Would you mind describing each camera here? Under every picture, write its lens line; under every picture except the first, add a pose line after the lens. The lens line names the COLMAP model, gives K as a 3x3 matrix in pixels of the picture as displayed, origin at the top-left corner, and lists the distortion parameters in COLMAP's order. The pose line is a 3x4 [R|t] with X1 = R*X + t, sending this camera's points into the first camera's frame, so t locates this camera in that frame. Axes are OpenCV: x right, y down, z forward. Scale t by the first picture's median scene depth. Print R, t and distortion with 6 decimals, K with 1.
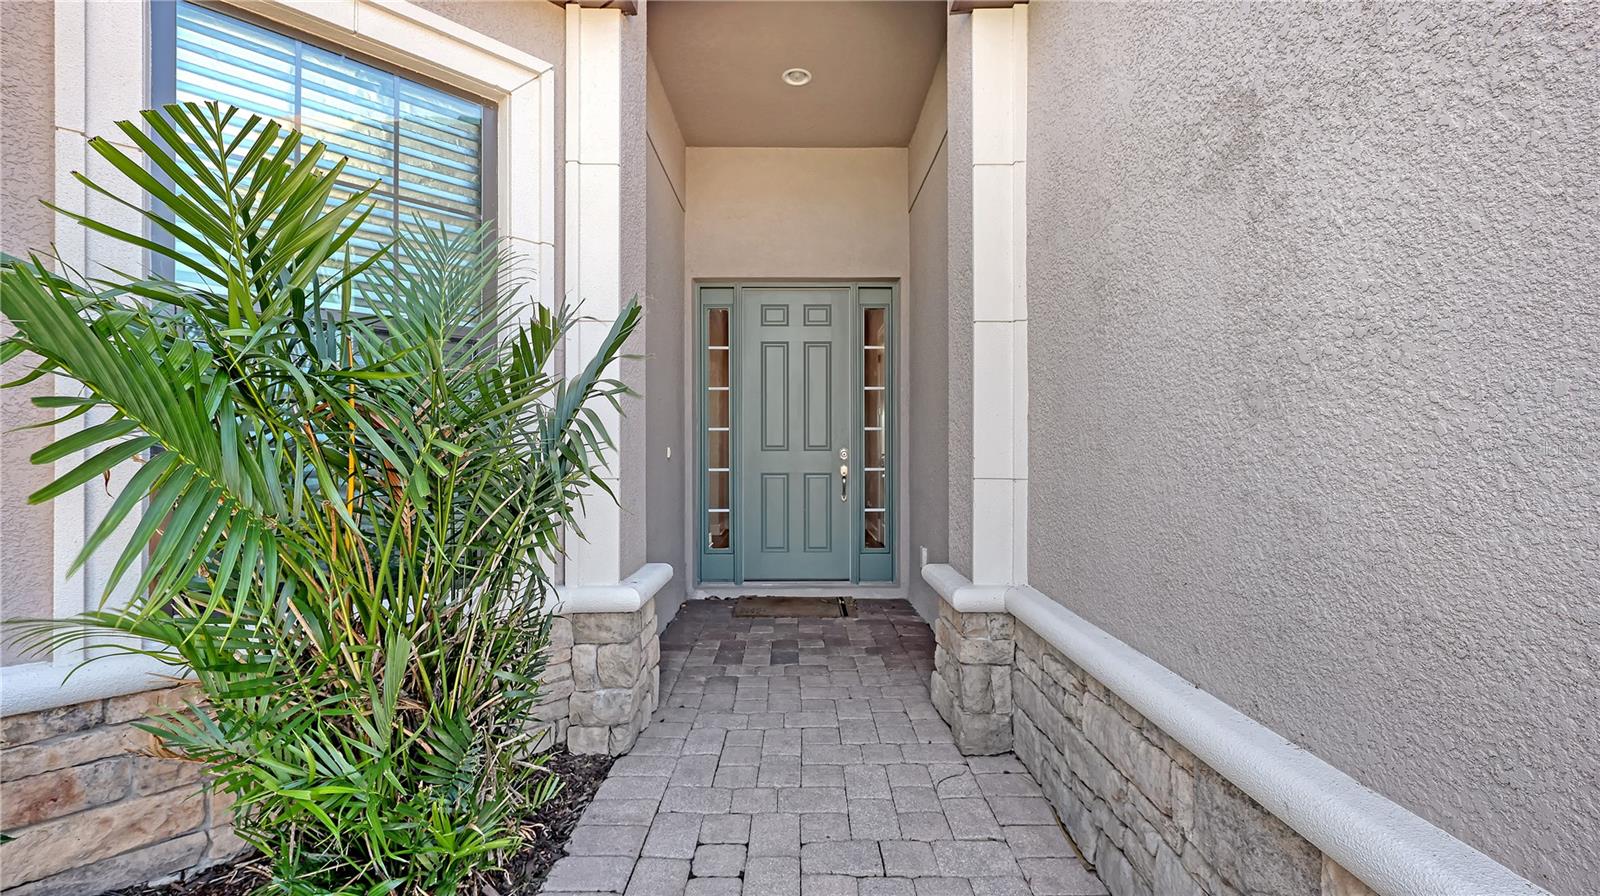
lens RADIAL K [[689.2, 0, 800.0], [0, 689.2, 448.0], [0, 0, 1]] dist [-0.001305, -0.000045]
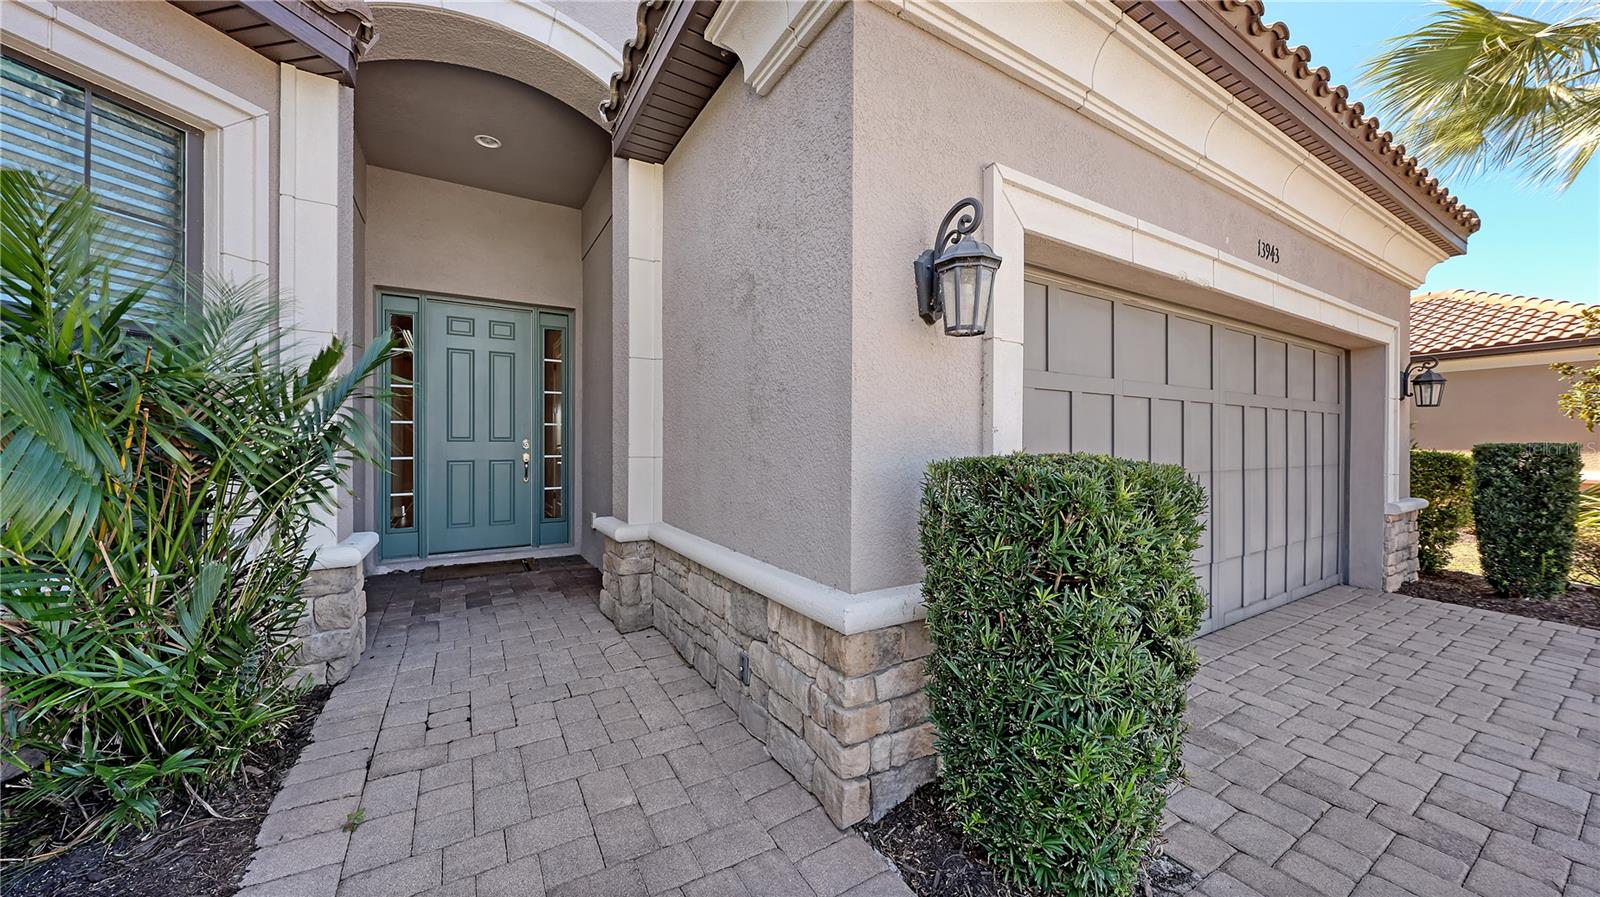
lens RADIAL K [[561.4, 0, 798.2], [0, 561.4, 443.3], [0, 0, 1]] dist [0.009238, -0.000190]
pose [[0.862783, 0.002204, 0.505570, -0.050675], [-0.003322, 0.999994, 0.001308, 0.007711], [-0.505564, -0.002808, 0.862785, -0.243089]]
